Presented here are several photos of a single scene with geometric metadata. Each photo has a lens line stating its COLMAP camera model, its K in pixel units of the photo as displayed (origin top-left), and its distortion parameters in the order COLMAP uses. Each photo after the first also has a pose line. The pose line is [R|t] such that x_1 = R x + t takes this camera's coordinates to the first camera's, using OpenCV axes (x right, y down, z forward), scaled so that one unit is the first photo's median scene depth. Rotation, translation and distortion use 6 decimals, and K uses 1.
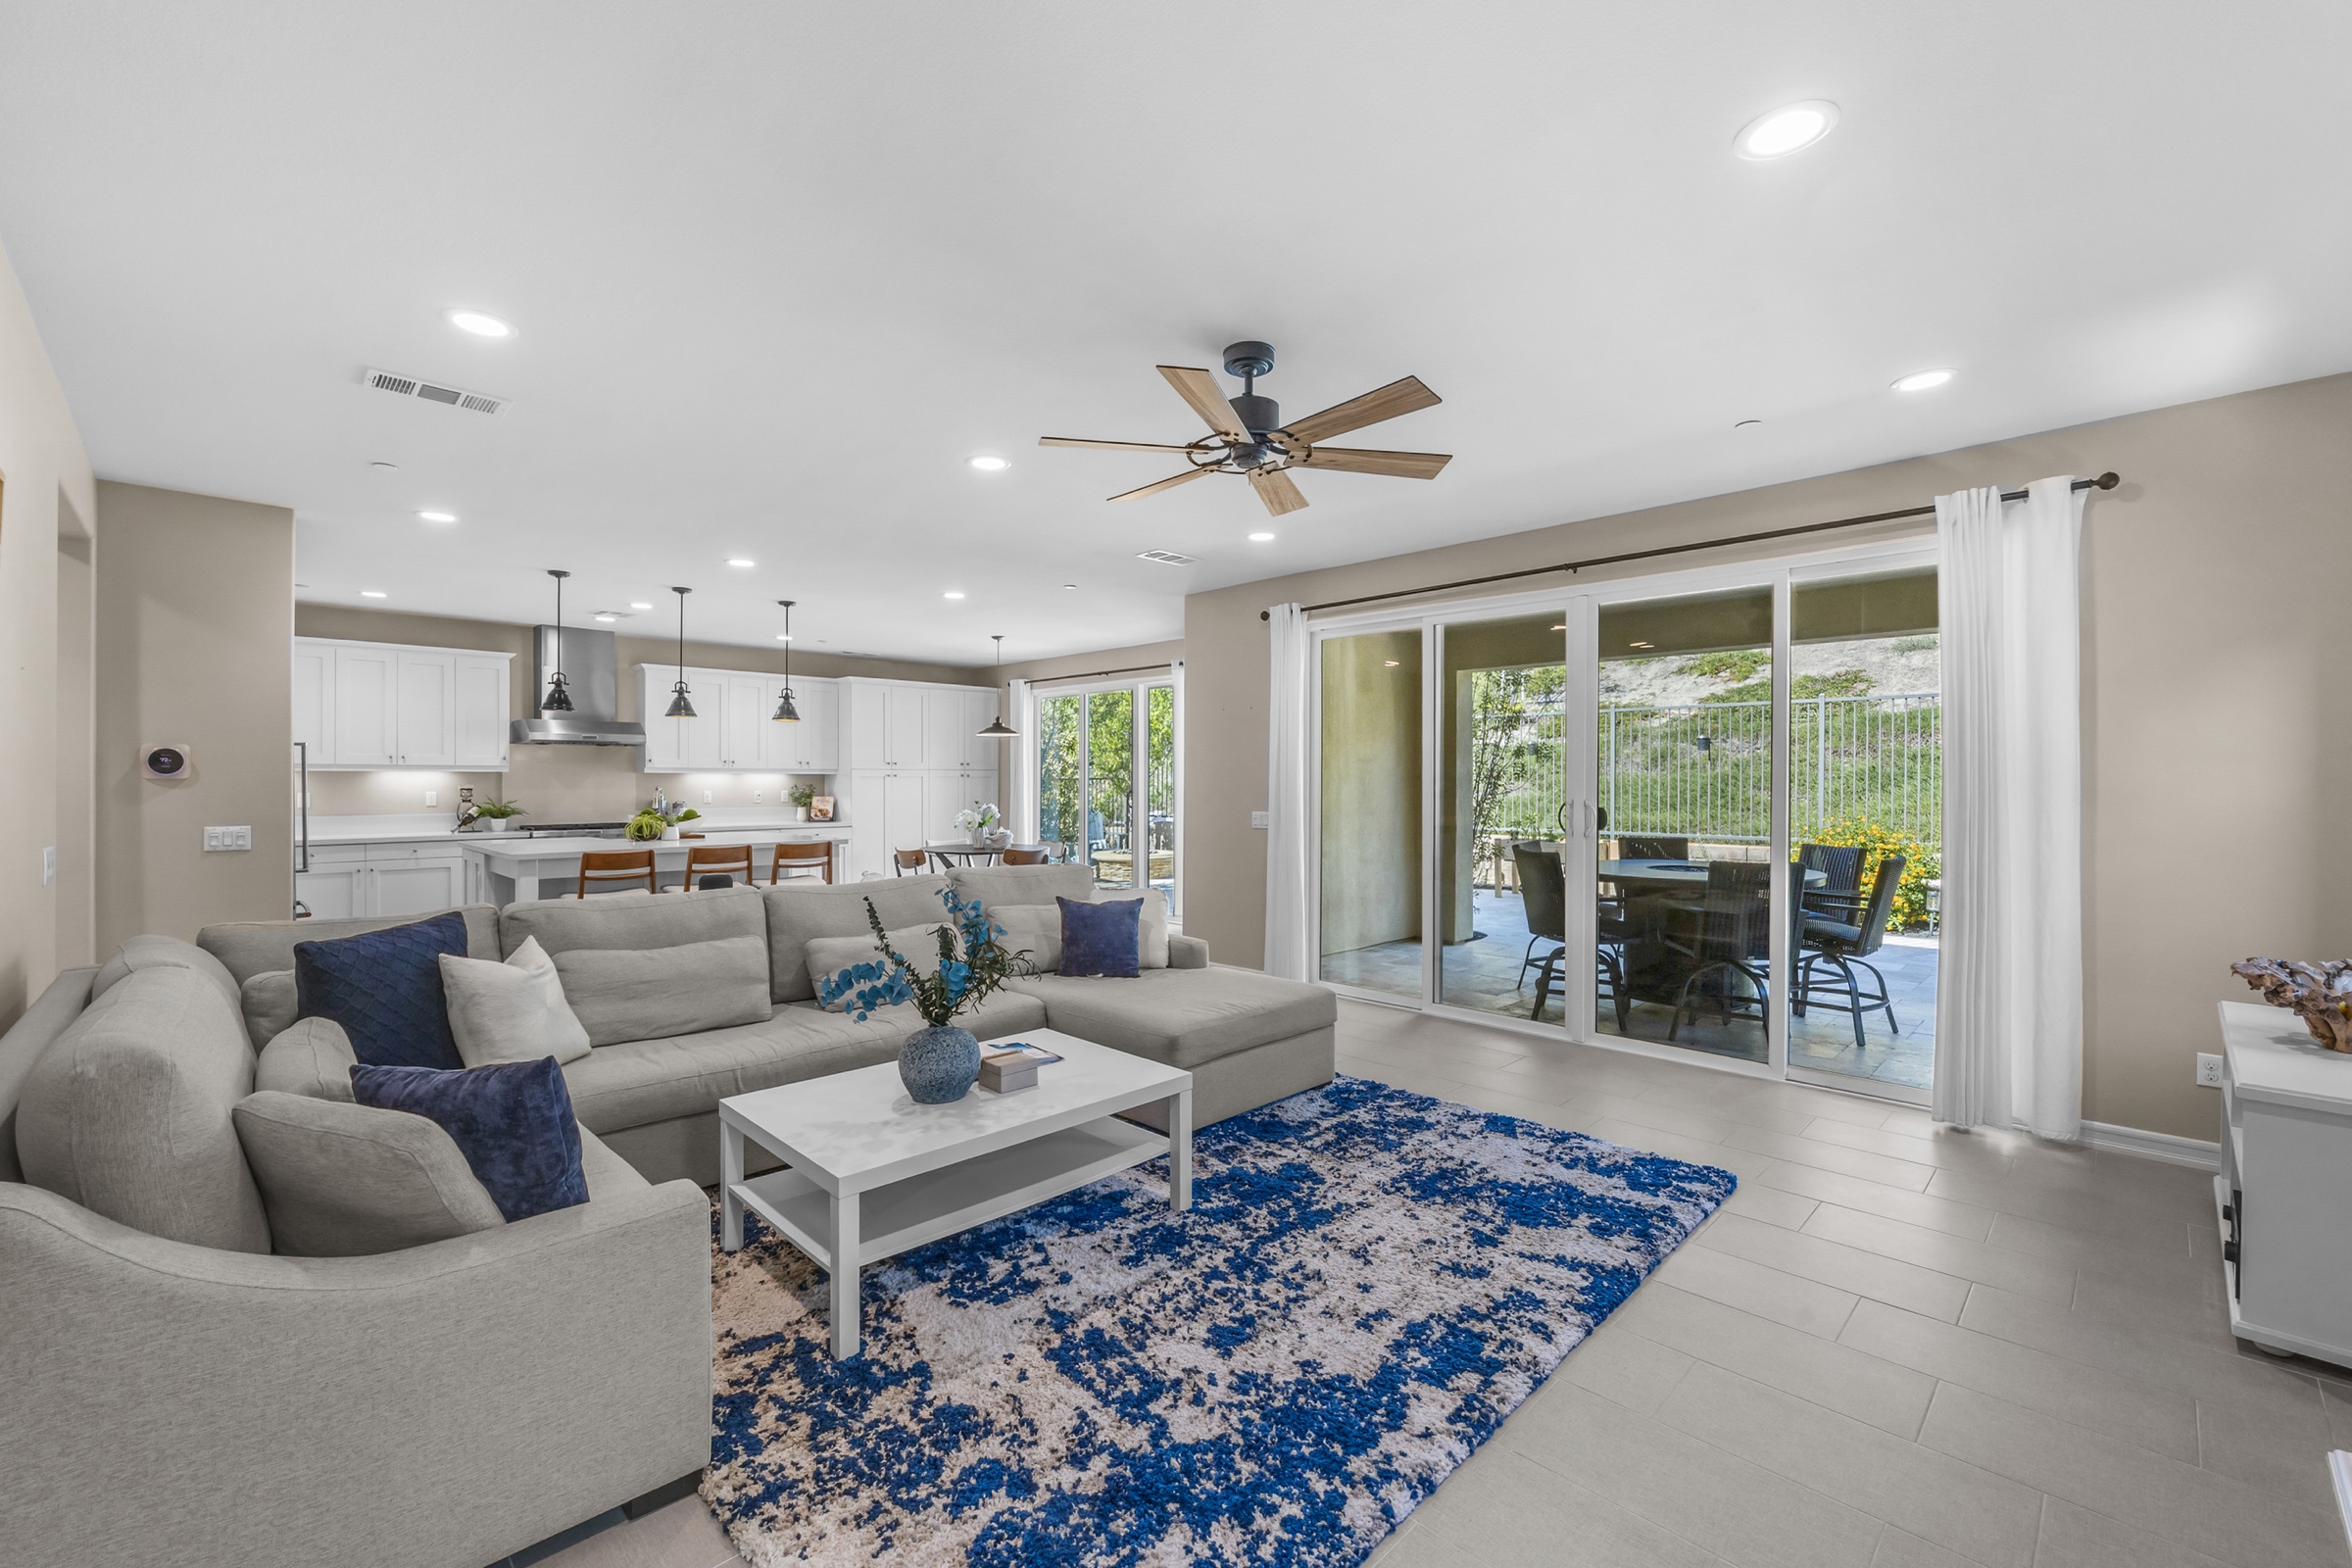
lens RADIAL K [[980.1, 0, 1167.1], [0, 980.1, 778.9], [0, 0, 1]] dist [-0.005961, 0.000239]
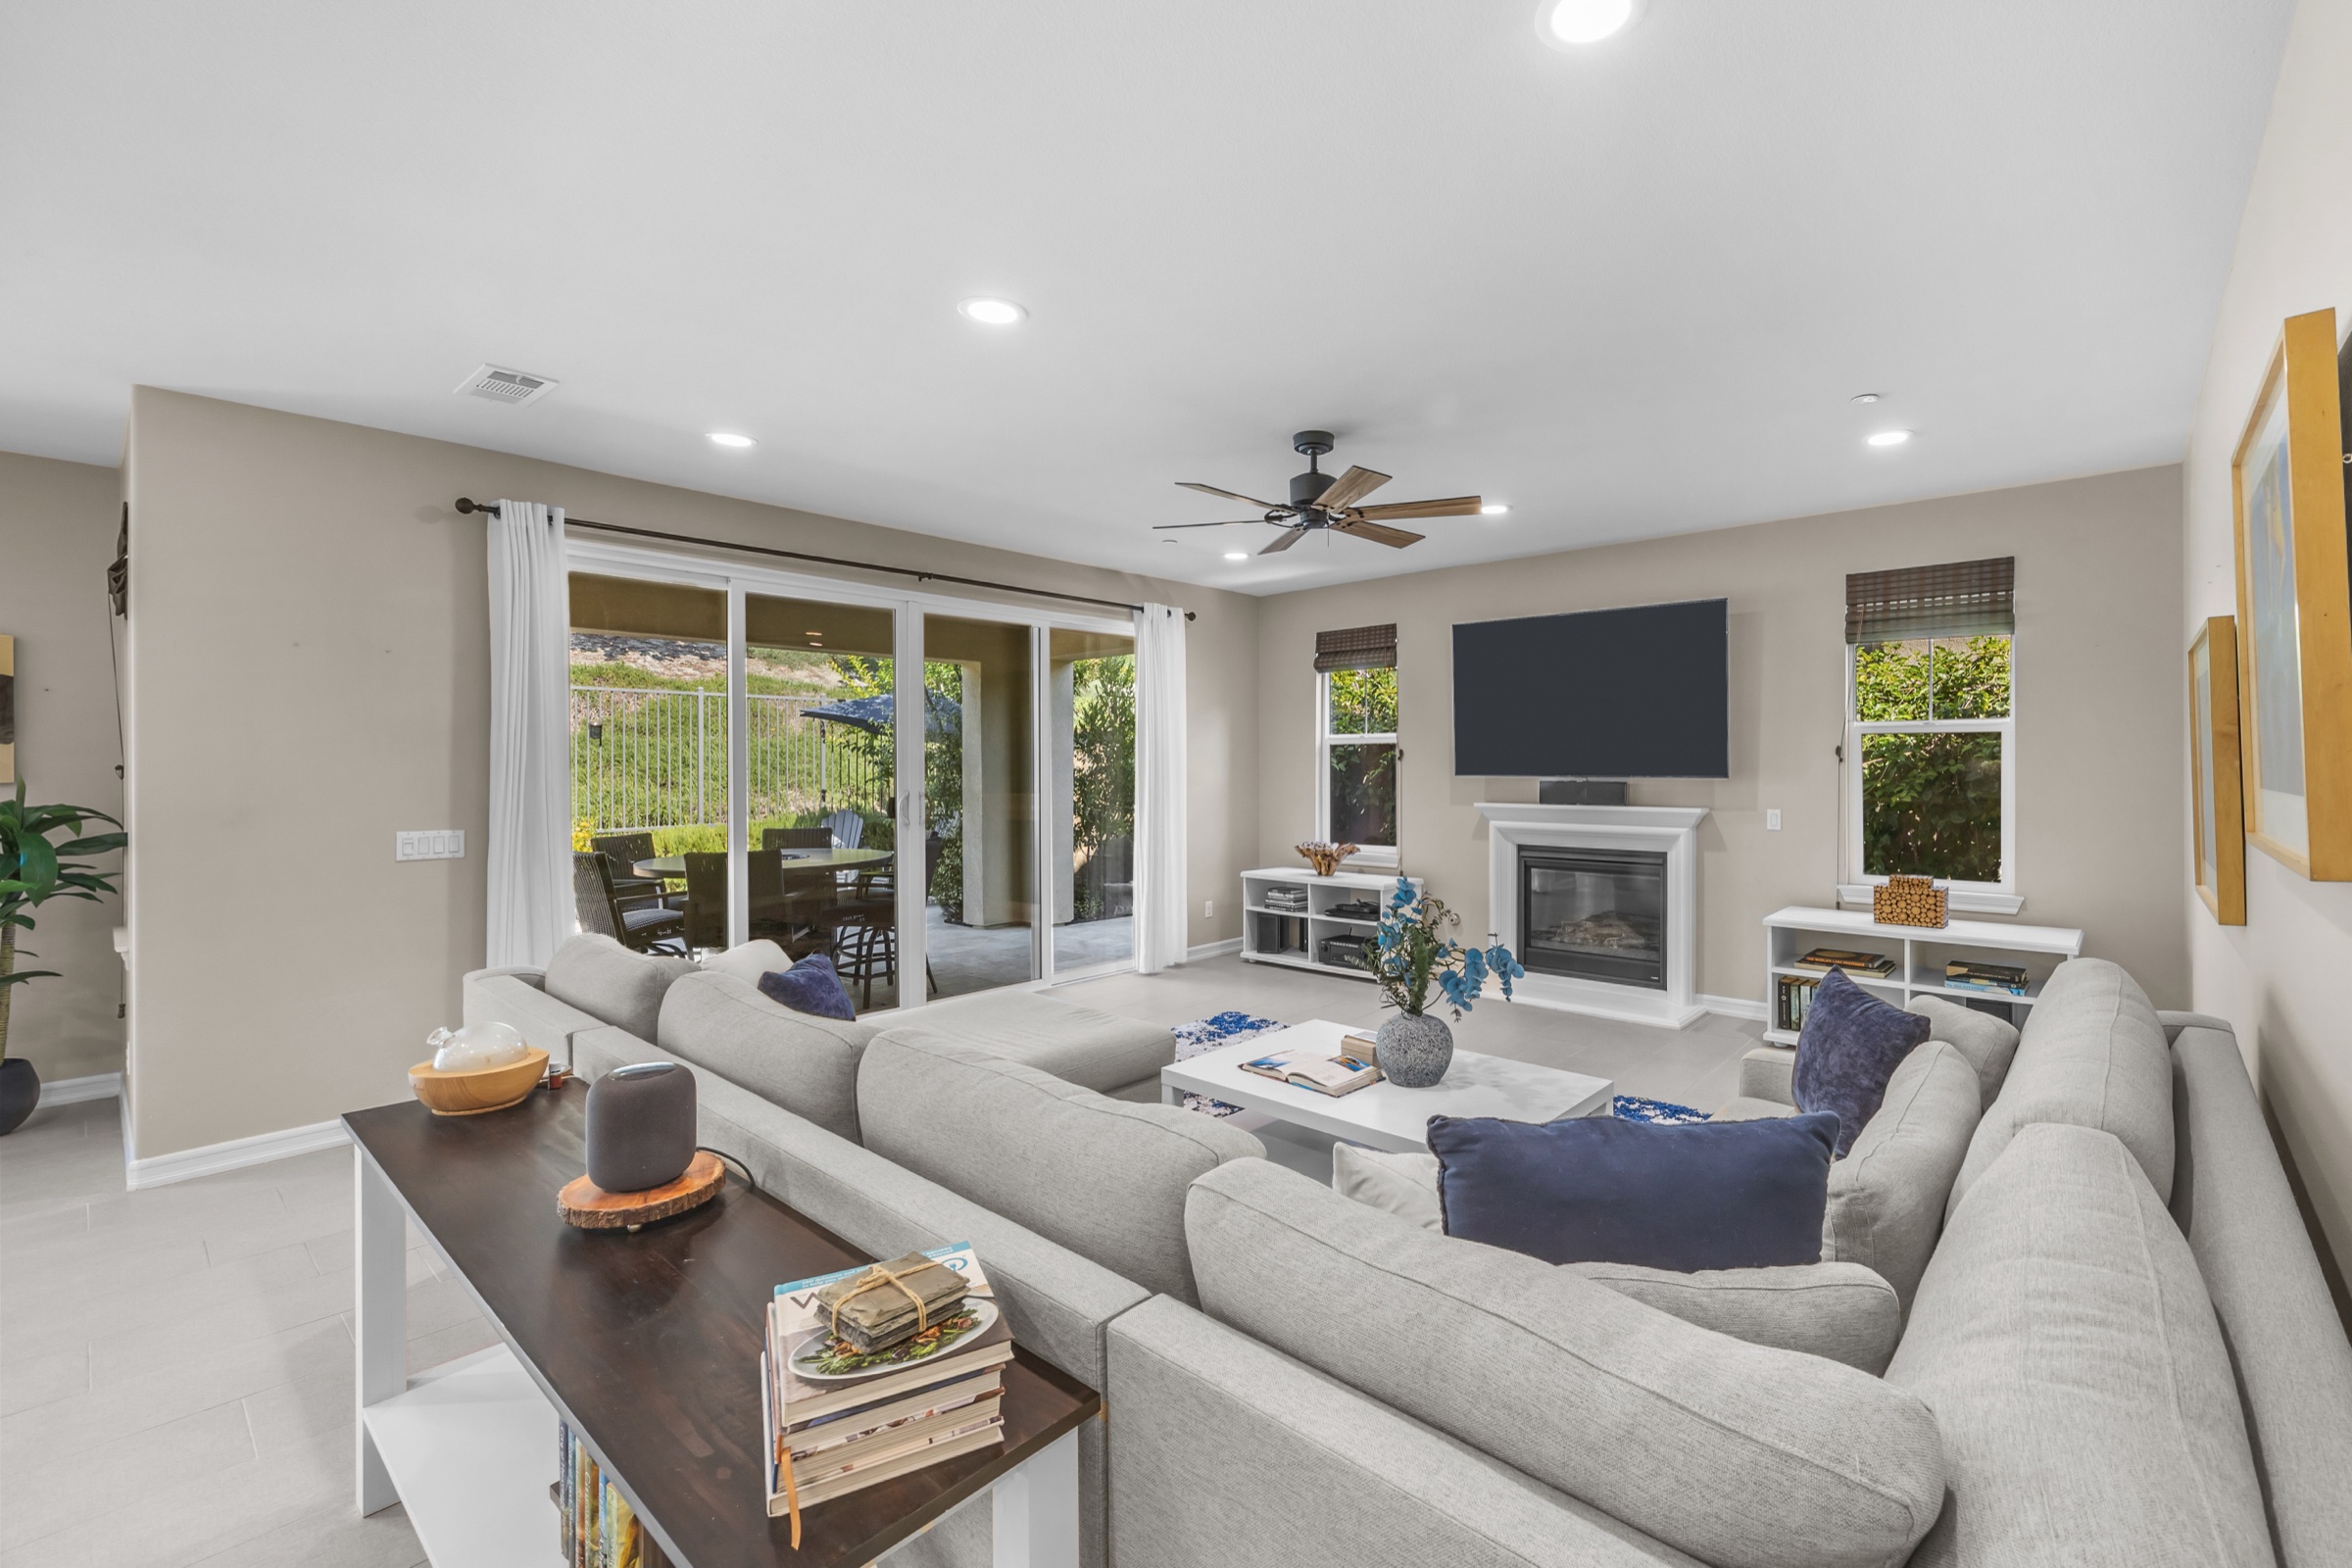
lens RADIAL K [[985.3, 0, 1313.2], [0, 985.3, 775.5], [0, 0, 1]] dist [-0.008724, -0.000517]
pose [[-0.122303, -0.011194, 0.992430, -0.932699], [0.001443, 0.999933, 0.011456, -0.010090], [-0.992492, 0.002833, -0.122279, 0.915471]]
